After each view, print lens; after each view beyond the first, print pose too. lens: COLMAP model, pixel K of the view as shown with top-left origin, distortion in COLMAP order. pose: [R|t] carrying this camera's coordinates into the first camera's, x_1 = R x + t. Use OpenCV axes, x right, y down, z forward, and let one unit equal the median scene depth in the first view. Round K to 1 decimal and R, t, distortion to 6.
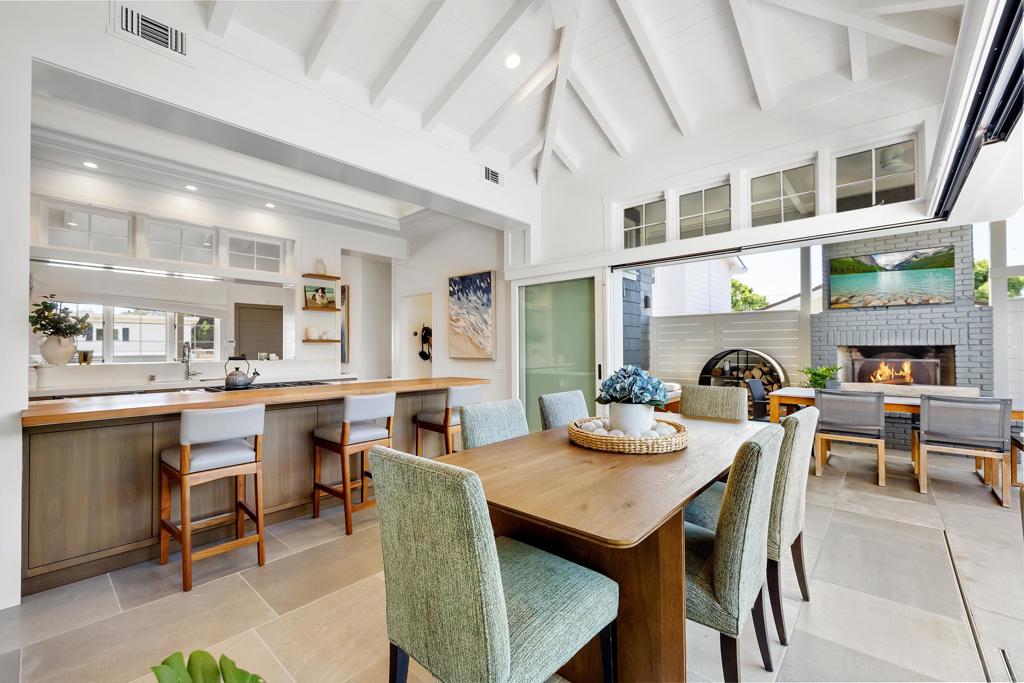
lens RADIAL K [[426.3, 0, 510.1], [0, 426.3, 342.7], [0, 0, 1]] dist [-0.000674, 0.000285]
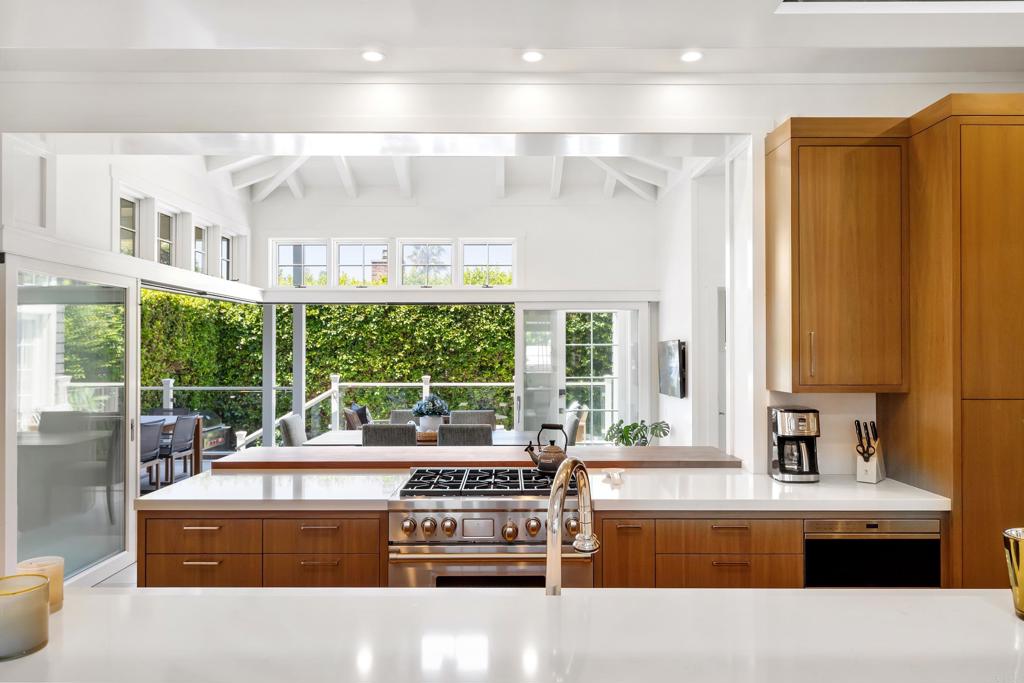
lens RADIAL K [[681.1, 0, 514.1], [0, 681.1, 345.0], [0, 0, 1]] dist [0.002661, 0.000379]
pose [[-0.668033, 0.011007, 0.744050, -0.799890], [-0.007101, 0.999751, -0.021165, -0.039014], [-0.744097, -0.019423, -0.667789, 1.007389]]
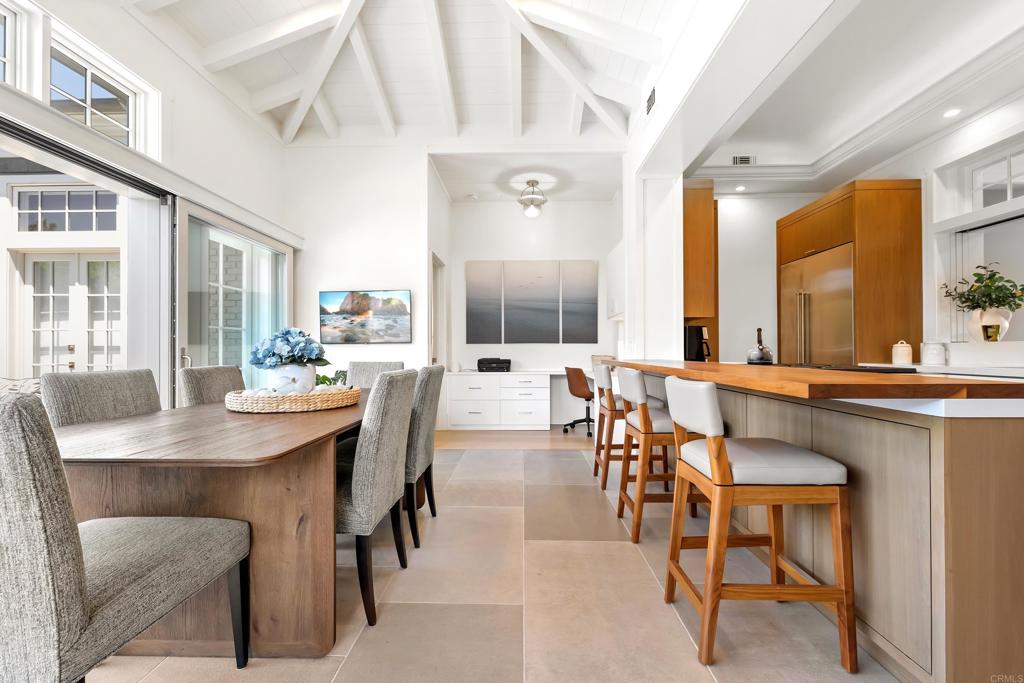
lens RADIAL K [[429.9, 0, 510.4], [0, 429.9, 348.1], [0, 0, 1]] dist [-0.000386, 0.000028]
pose [[-0.763803, 0.002741, -0.645444, 0.202281], [0.015233, 0.999789, -0.013781, 0.045471], [0.645270, -0.020358, -0.763684, 0.779431]]
